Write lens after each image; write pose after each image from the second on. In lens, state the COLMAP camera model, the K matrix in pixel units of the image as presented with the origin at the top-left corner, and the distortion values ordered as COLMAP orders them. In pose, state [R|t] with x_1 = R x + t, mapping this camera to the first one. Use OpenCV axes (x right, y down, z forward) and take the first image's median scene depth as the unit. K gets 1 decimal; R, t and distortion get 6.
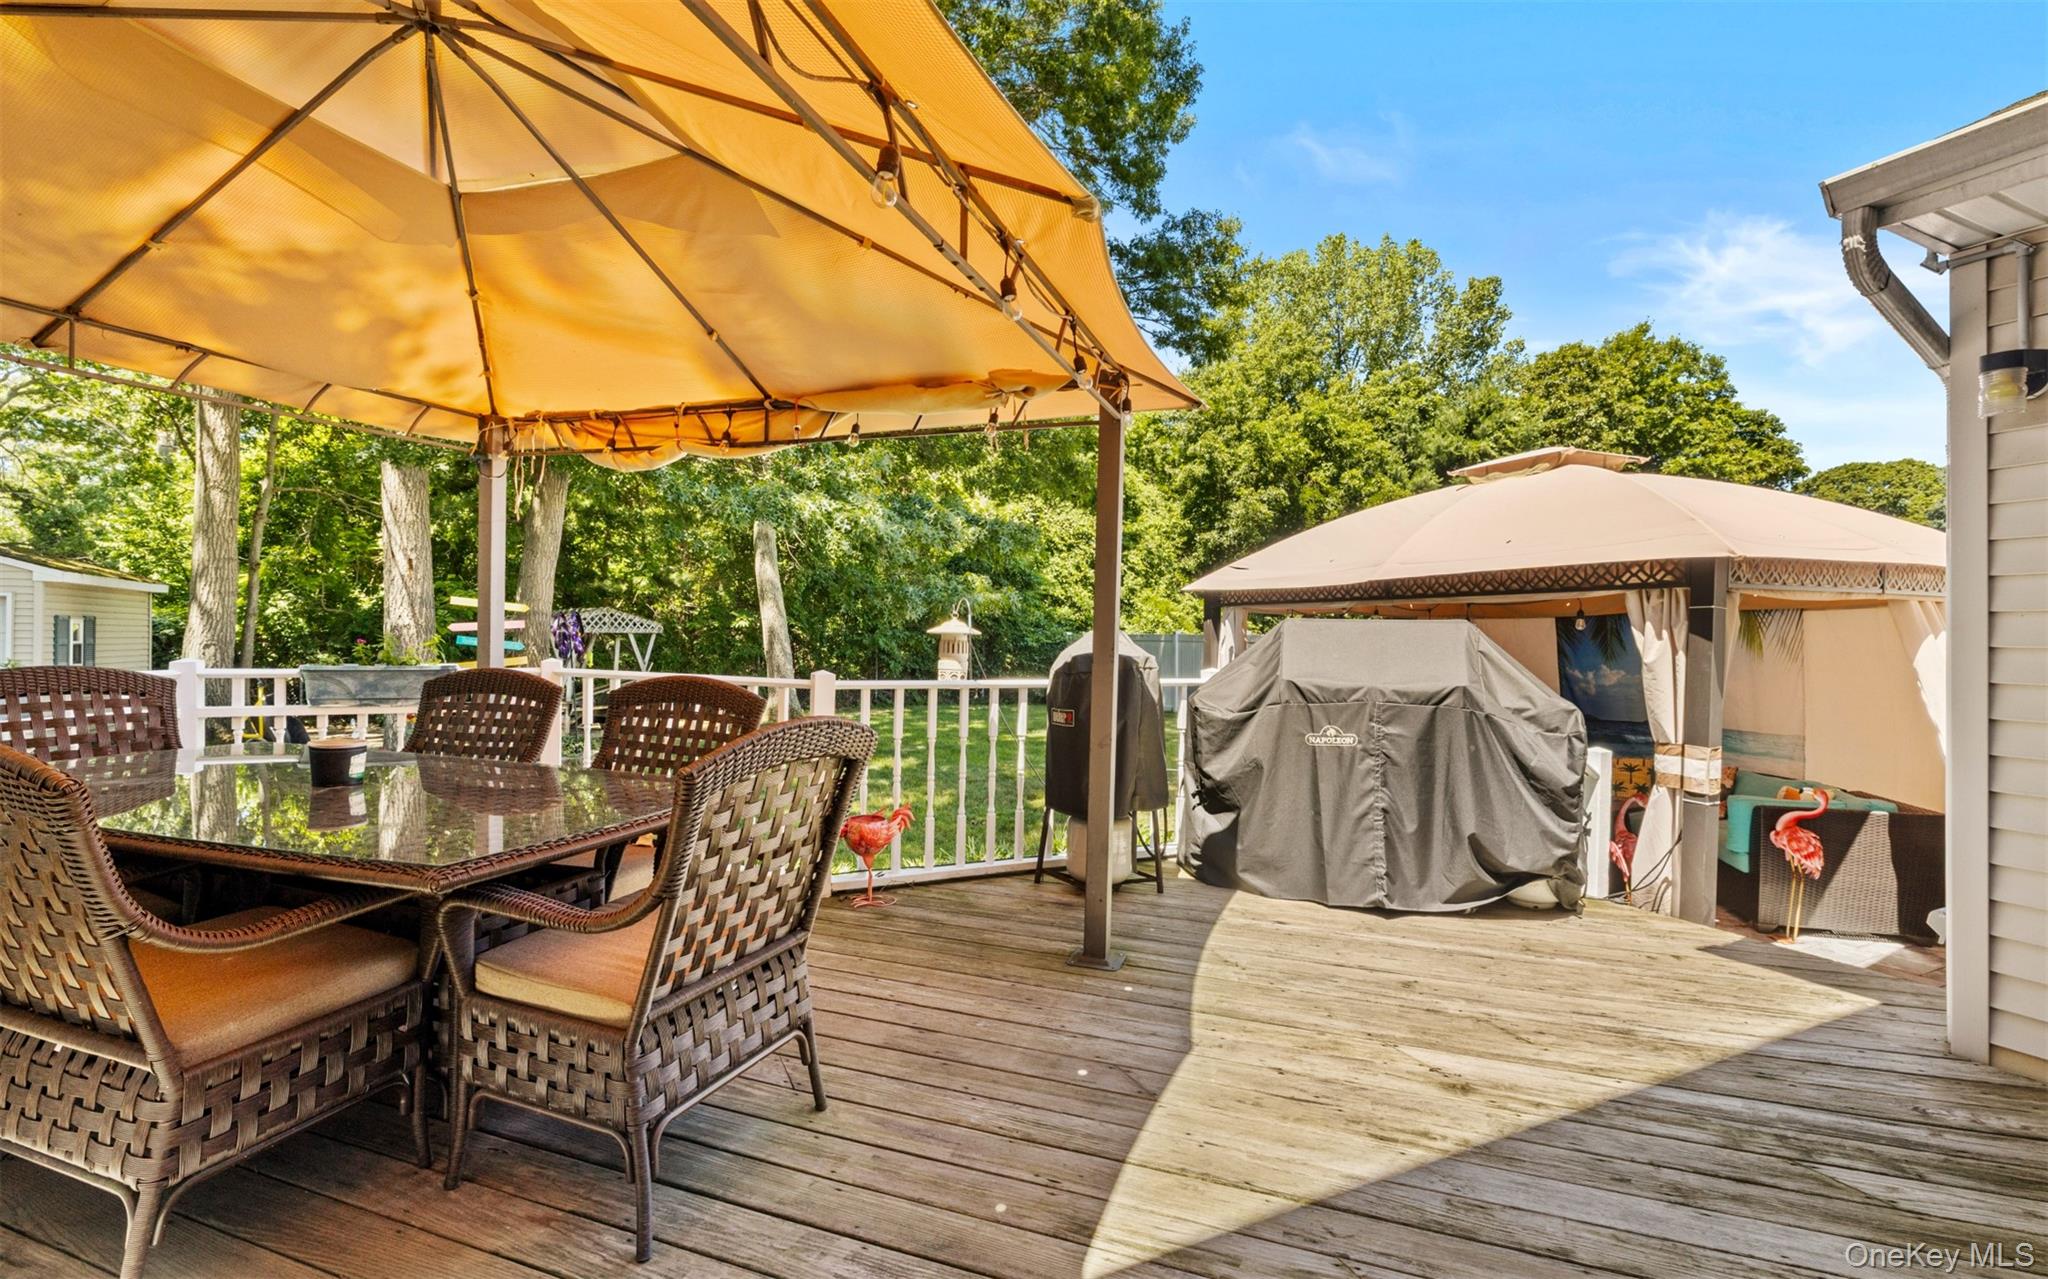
lens RADIAL K [[909.3, 0, 1024.0], [0, 909.3, 639.5], [0, 0, 1]] dist [-0.001941, -0.000182]
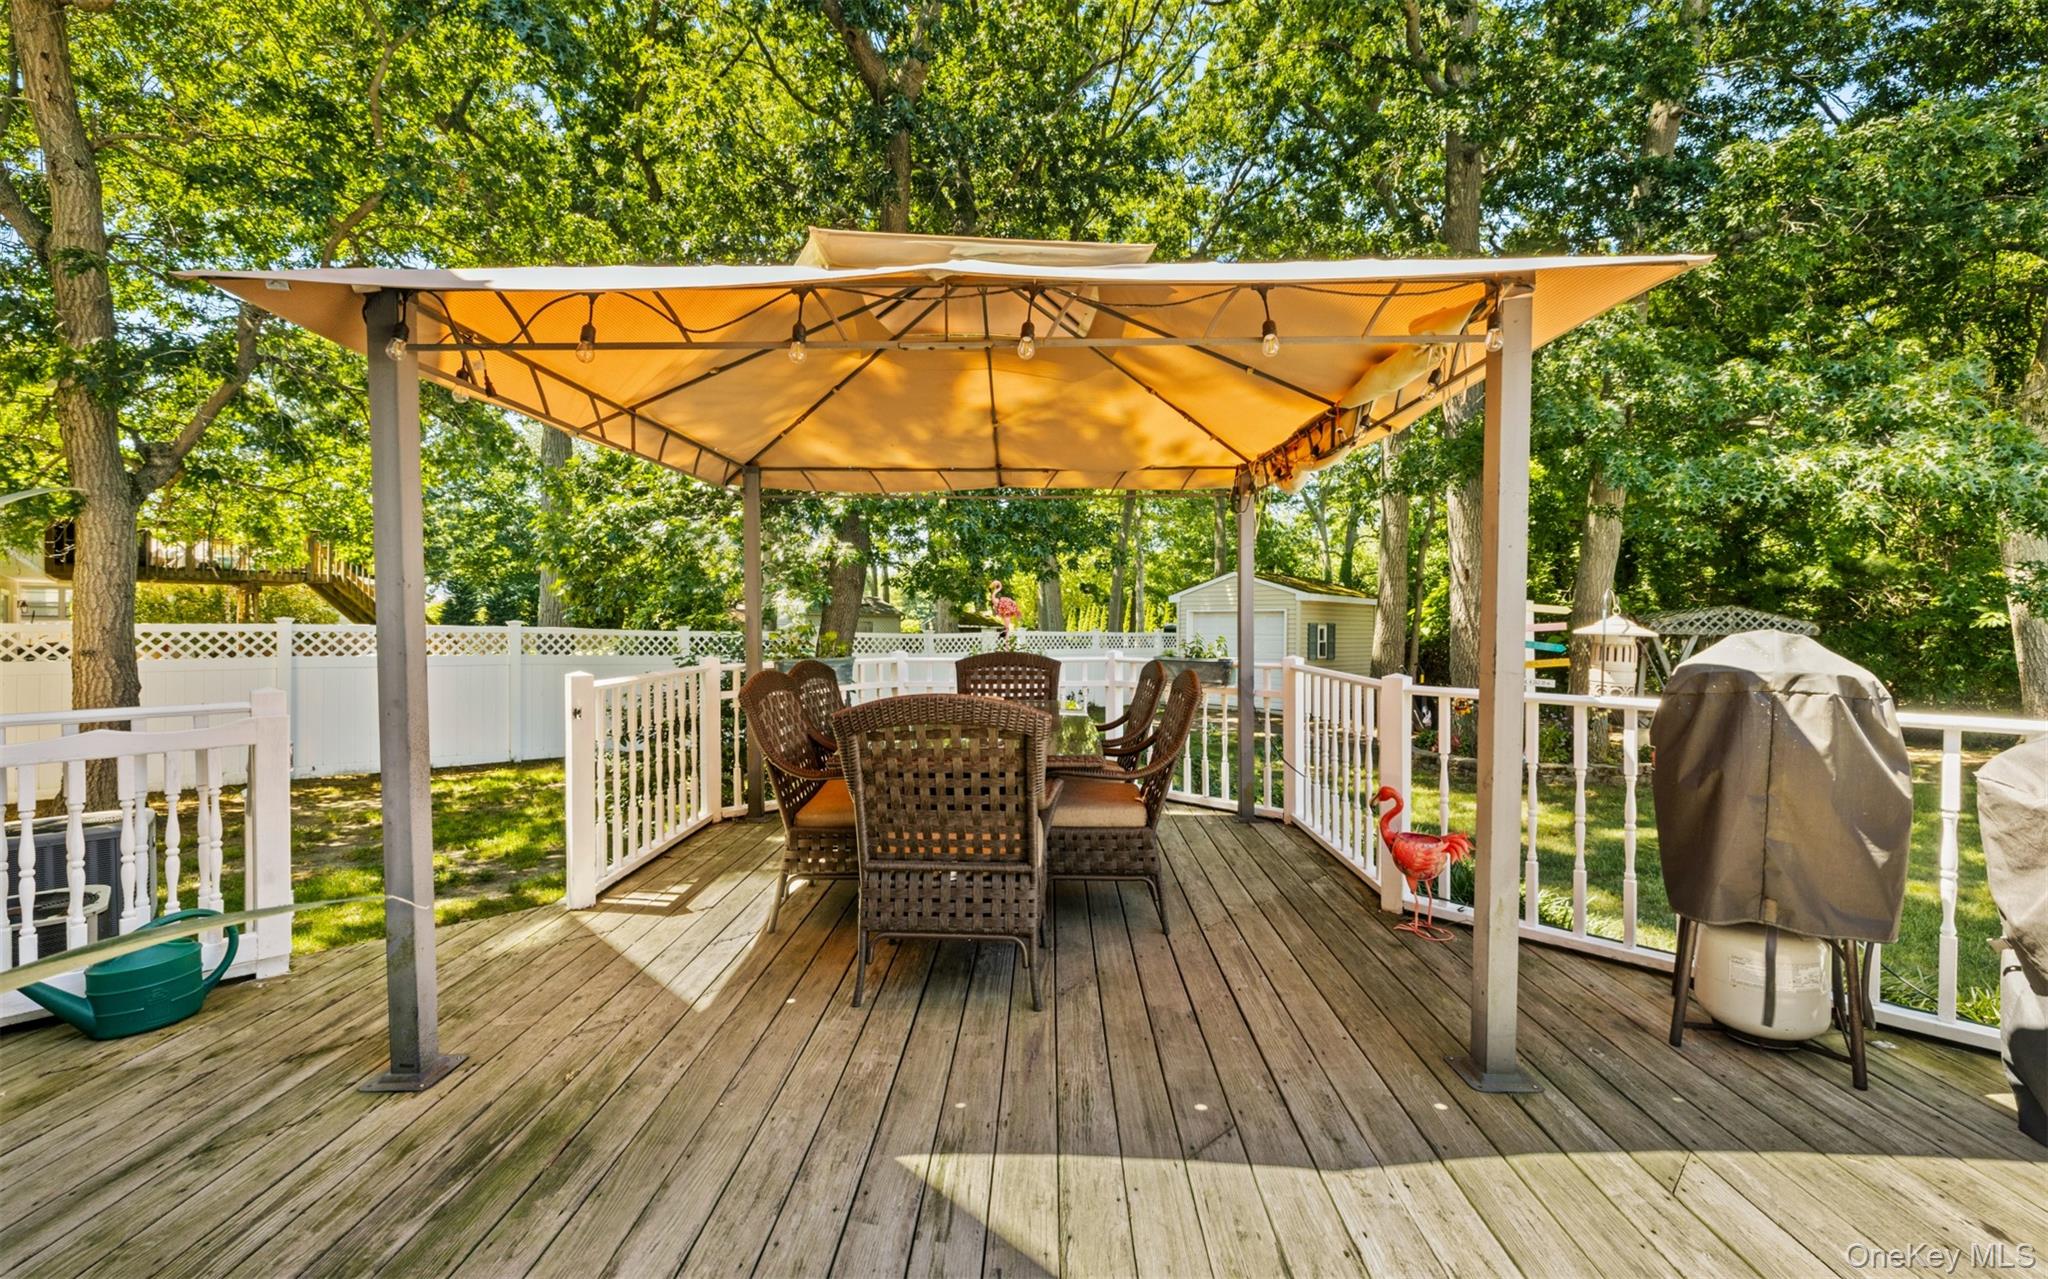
lens RADIAL K [[898.6, 0, 1023.8], [0, 898.6, 578.0], [0, 0, 1]] dist [0.003160, 0.000735]
pose [[0.308533, -0.061666, -0.949213, 0.596015], [-0.005722, 0.997758, -0.066680, -0.000780], [0.951196, 0.026005, 0.307488, 0.345365]]
